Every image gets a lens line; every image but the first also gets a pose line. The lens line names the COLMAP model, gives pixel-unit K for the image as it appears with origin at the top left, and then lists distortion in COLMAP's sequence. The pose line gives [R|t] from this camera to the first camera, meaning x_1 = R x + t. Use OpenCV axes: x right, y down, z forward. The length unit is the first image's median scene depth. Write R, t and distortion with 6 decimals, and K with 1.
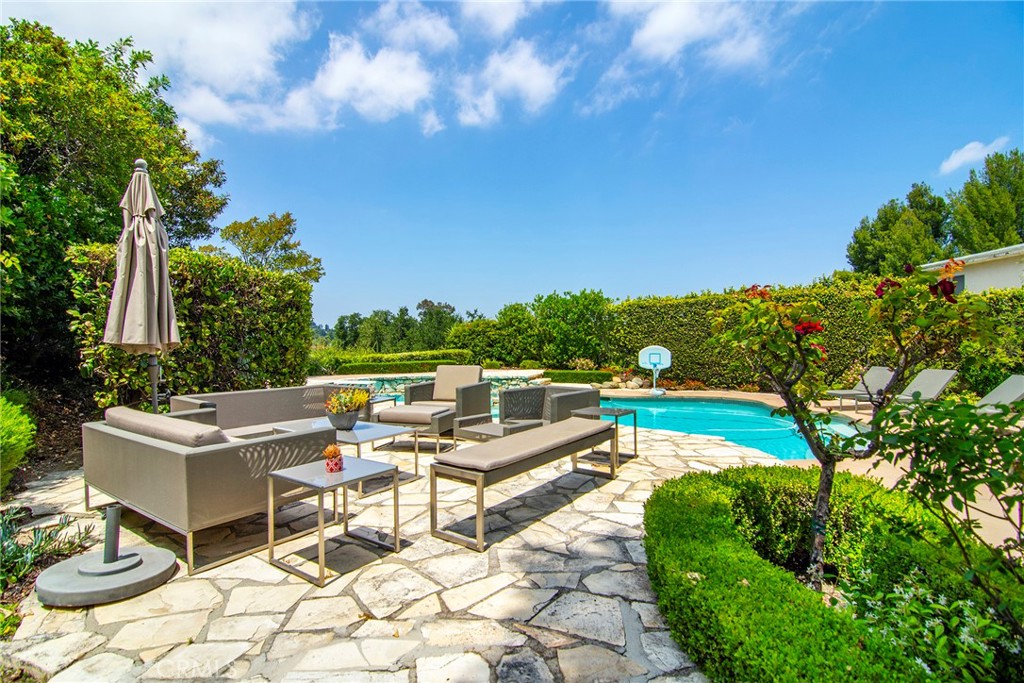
lens RADIAL K [[490.4, 0, 513.7], [0, 490.4, 348.3], [0, 0, 1]] dist [-0.011975, -0.007352]
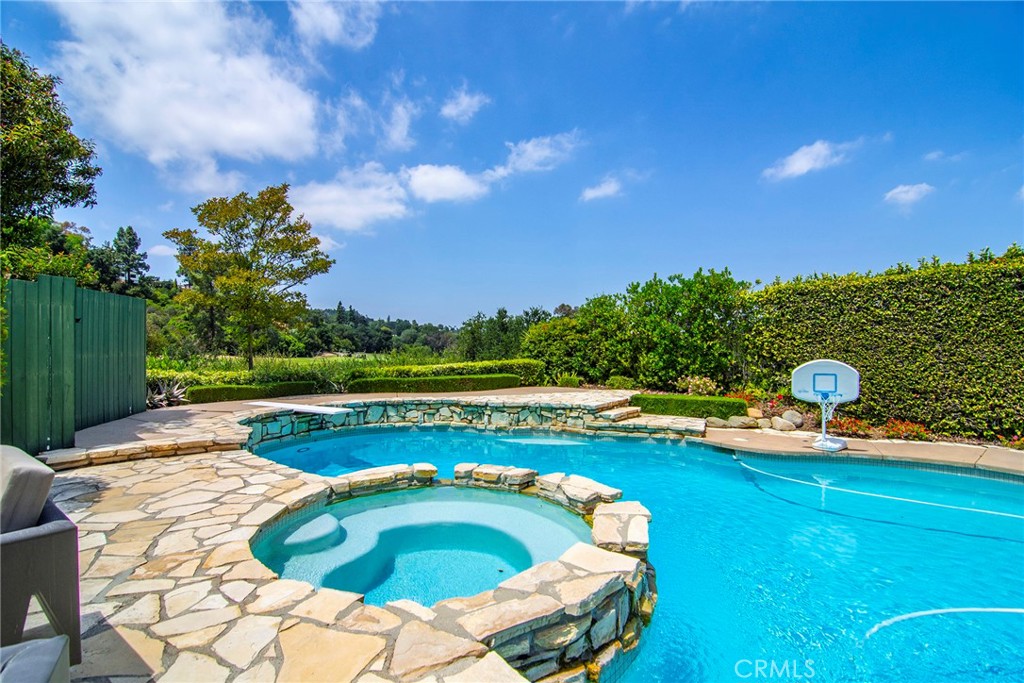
lens RADIAL K [[490.4, 0, 506.9], [0, 490.4, 346.5], [0, 0, 1]] dist [-0.011975, -0.007352]
pose [[0.953670, 0.000779, -0.300853, 0.094990], [-0.004622, 0.999917, -0.012063, -0.009441], [0.300819, 0.012894, 0.953594, 0.313544]]
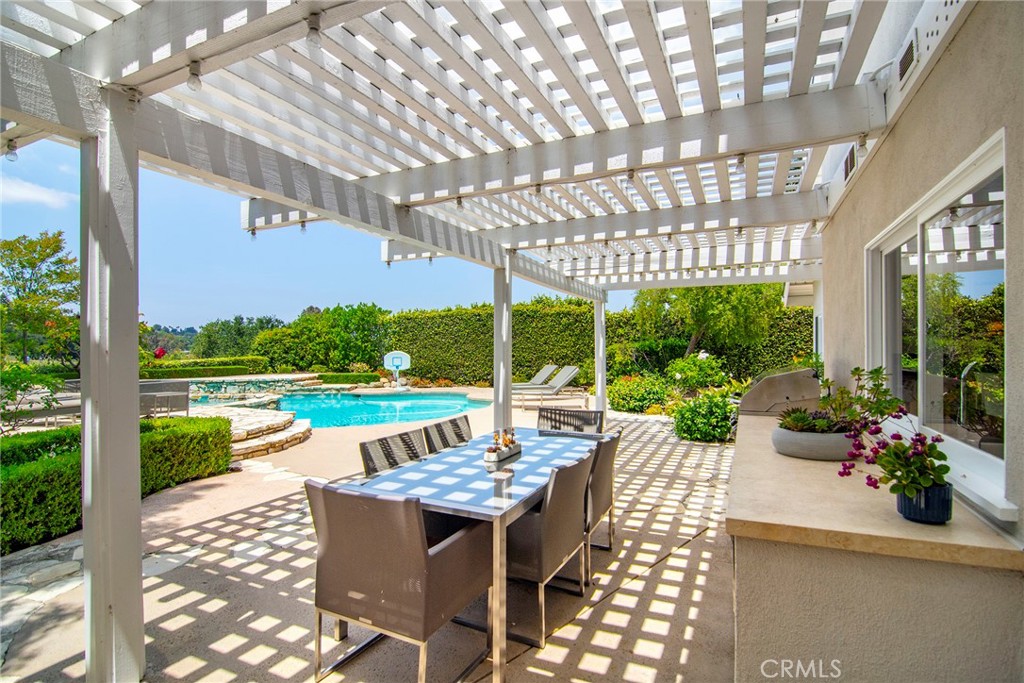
lens RADIAL K [[490.4, 0, 517.5], [0, 490.4, 335.4], [0, 0, 1]] dist [-0.011975, -0.007352]
pose [[0.980514, -0.002859, 0.196428, 0.280417], [0.010835, 0.999159, -0.039541, 0.006072], [-0.196150, 0.040898, 0.979721, -0.206638]]
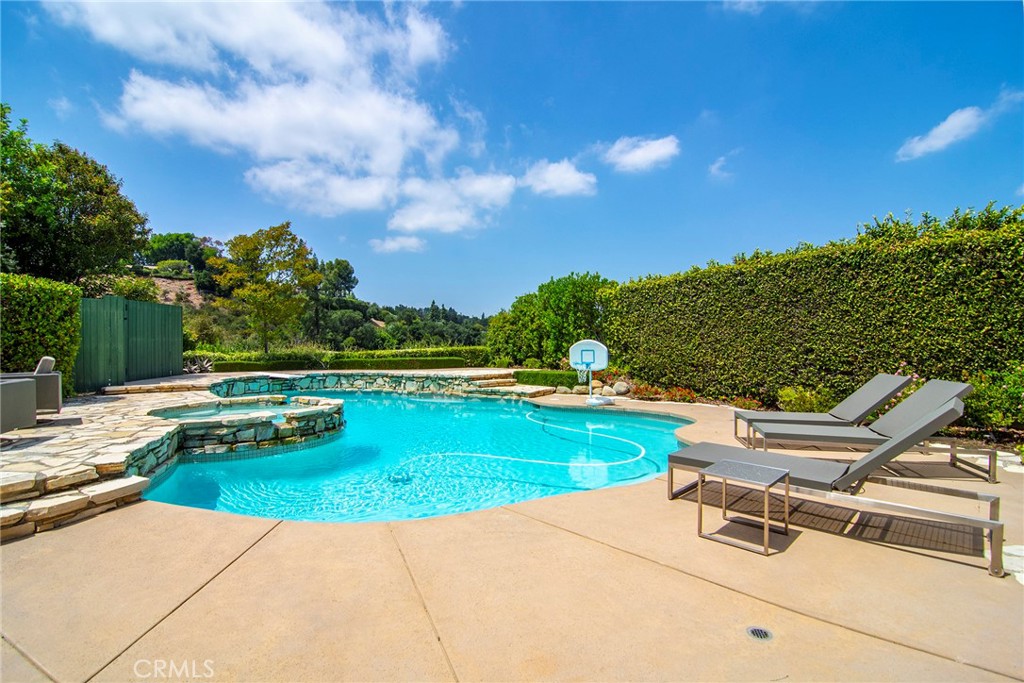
lens RADIAL K [[490.4, 0, 510.7], [0, 490.4, 345.2], [0, 0, 1]] dist [-0.011975, -0.007352]
pose [[0.880311, -0.001151, -0.474396, 0.444595], [-0.002092, 0.999978, -0.006308, 0.006582], [0.474392, 0.006545, 0.880289, 0.226307]]
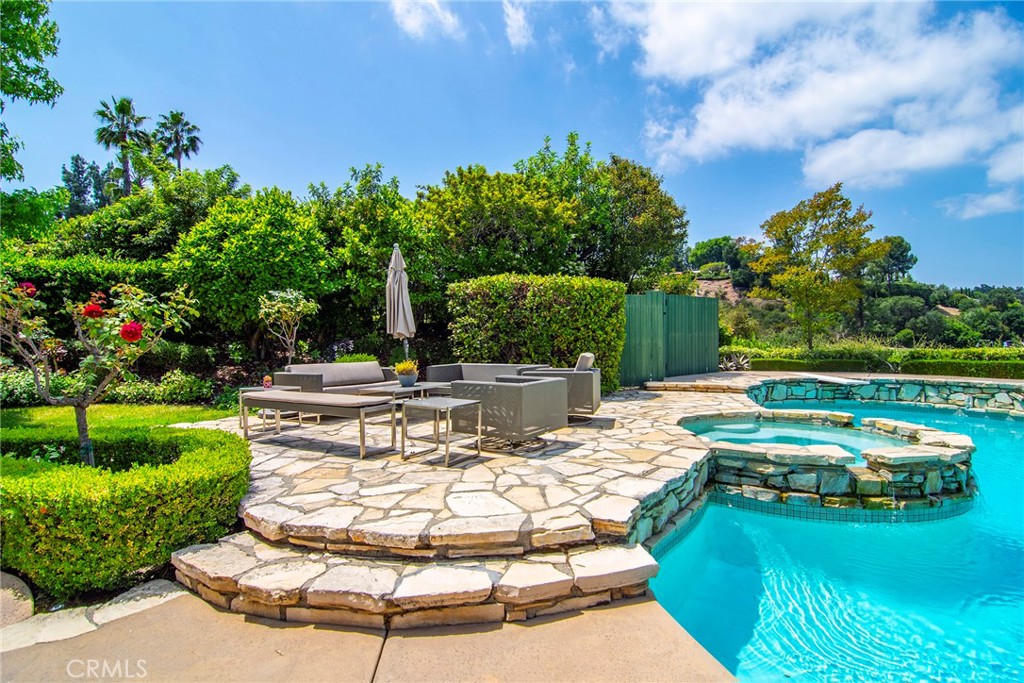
lens RADIAL K [[490.4, 0, 516.2], [0, 490.4, 341.1], [0, 0, 1]] dist [-0.011975, -0.007352]
pose [[0.086956, 0.001370, -0.996211, 0.311210], [-0.004648, 0.999989, 0.000970, 0.004993], [0.996201, 0.004546, 0.086962, 0.300210]]
